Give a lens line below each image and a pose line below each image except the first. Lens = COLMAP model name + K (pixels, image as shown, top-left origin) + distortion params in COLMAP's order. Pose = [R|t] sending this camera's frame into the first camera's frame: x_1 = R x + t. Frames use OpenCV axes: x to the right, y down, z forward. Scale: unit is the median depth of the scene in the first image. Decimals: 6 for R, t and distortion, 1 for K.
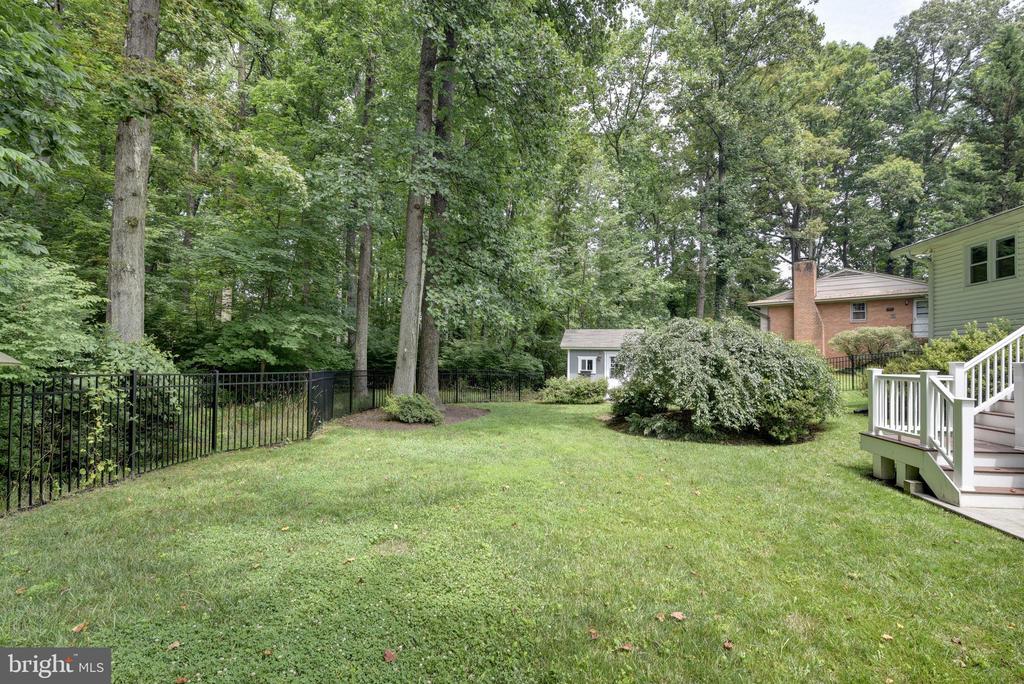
lens RADIAL K [[475.5, 0, 498.4], [0, 475.5, 346.7], [0, 0, 1]] dist [-0.020295, 0.002128]
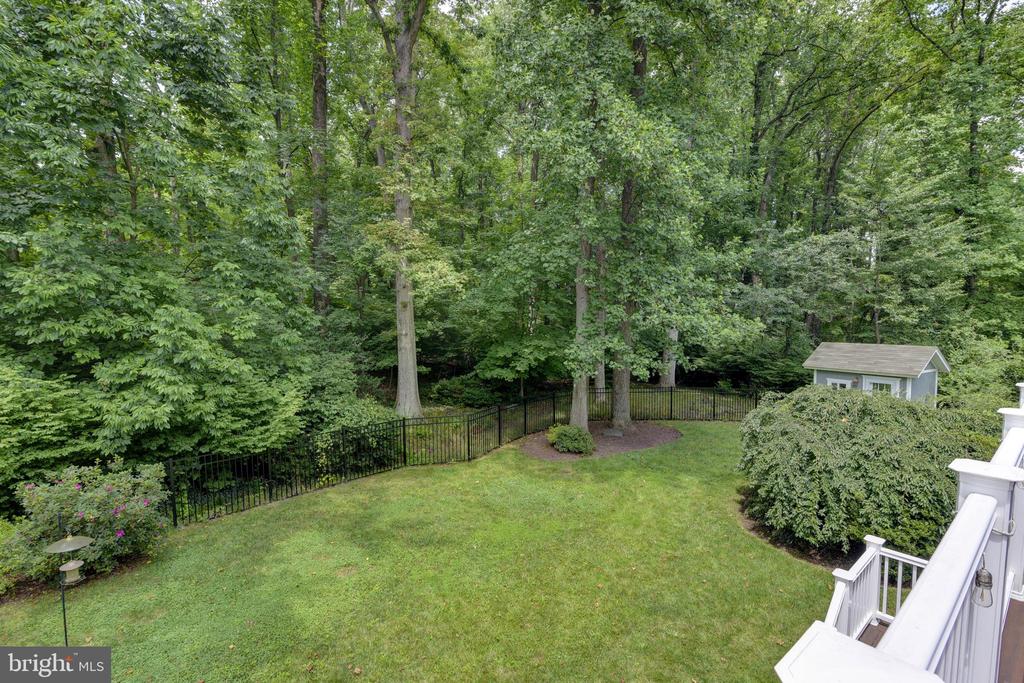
lens RADIAL K [[475.5, 0, 516.1], [0, 475.5, 341.7], [0, 0, 1]] dist [-0.020295, 0.002128]
pose [[0.745448, 0.022904, -0.666171, 0.313801], [0.035875, 0.996582, 0.074408, -0.127193], [0.665598, -0.079366, 0.742078, 0.016996]]
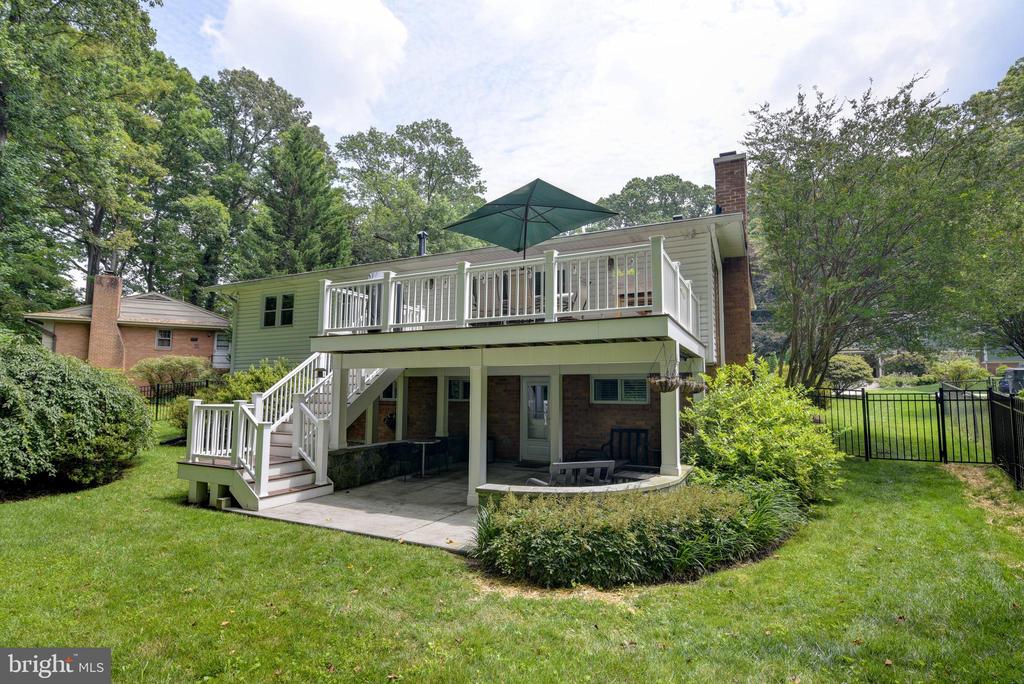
lens RADIAL K [[529.1, 0, 516.3], [0, 529.1, 342.9], [0, 0, 1]] dist [-0.004037, 0.000227]
pose [[0.303949, 0.081921, 0.949159, -0.052506], [-0.028478, 0.996632, -0.076899, -0.003927], [-0.952262, -0.003656, 0.305259, -0.024651]]
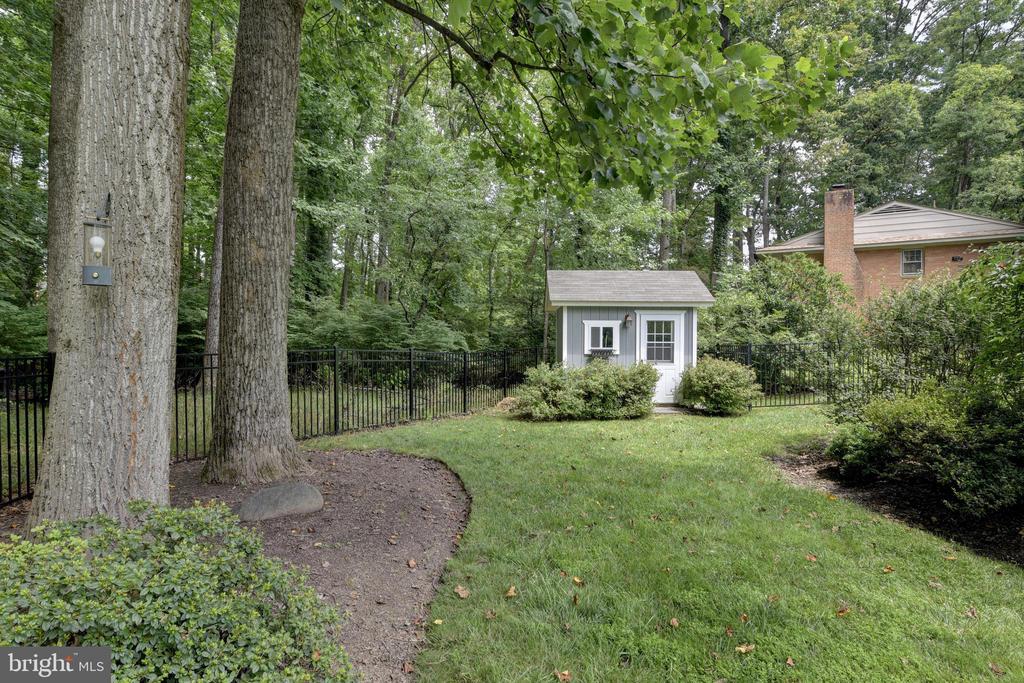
lens RADIAL K [[529.1, 0, 510.4], [0, 529.1, 342.7], [0, 0, 1]] dist [-0.004037, 0.000227]
pose [[0.958033, -0.011069, 0.286443, -0.067457], [0.000687, 0.999340, 0.036319, 0.023658], [-0.286656, -0.034598, 0.957409, 0.491710]]
